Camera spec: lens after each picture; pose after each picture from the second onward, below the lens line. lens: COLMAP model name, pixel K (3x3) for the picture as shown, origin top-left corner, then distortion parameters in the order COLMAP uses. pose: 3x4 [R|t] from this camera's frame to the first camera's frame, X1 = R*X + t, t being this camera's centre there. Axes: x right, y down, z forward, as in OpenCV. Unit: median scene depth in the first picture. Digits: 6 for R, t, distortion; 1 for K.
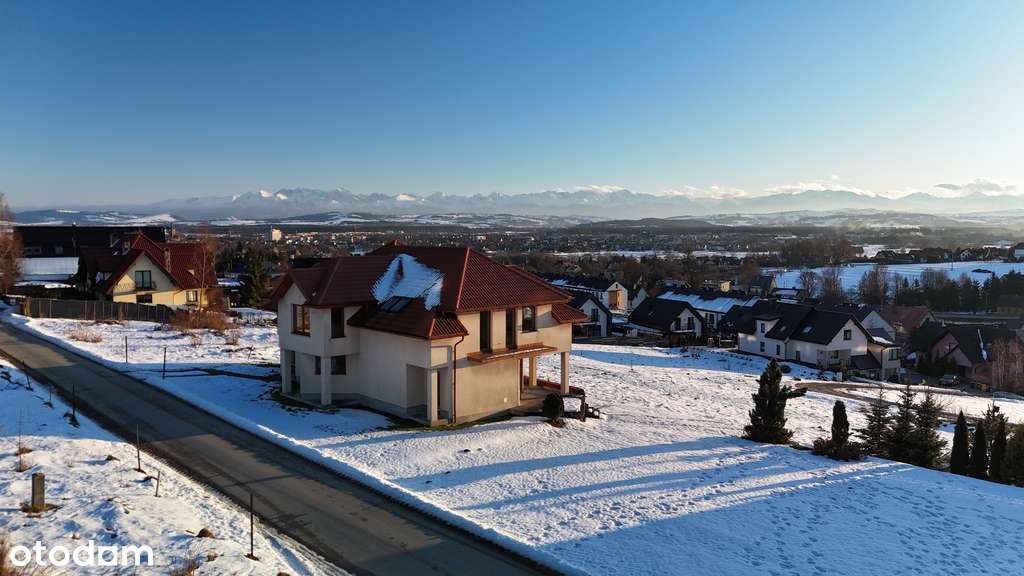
lens RADIAL K [[749.1, 0, 514.2], [0, 749.1, 284.6], [0, 0, 1]] dist [0.088453, -0.091319]
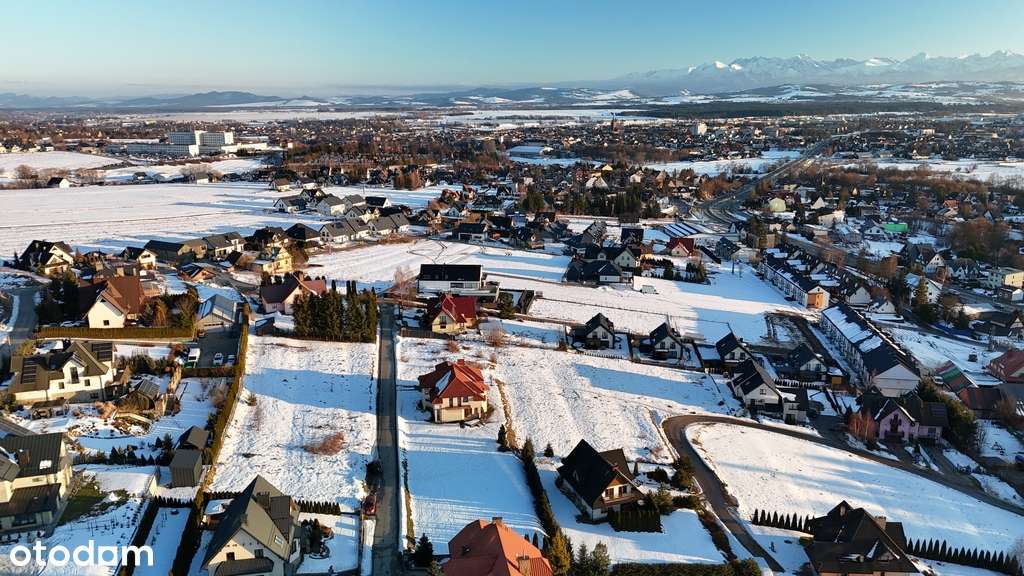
lens RADIAL K [[749.1, 0, 514.2], [0, 749.1, 284.6], [0, 0, 1]] dist [0.088453, -0.091319]
pose [[0.838056, 0.130277, -0.529801, 1.046292], [-0.039347, 0.982976, 0.179471, -0.589097], [0.544163, -0.129561, 0.828915, -0.957228]]
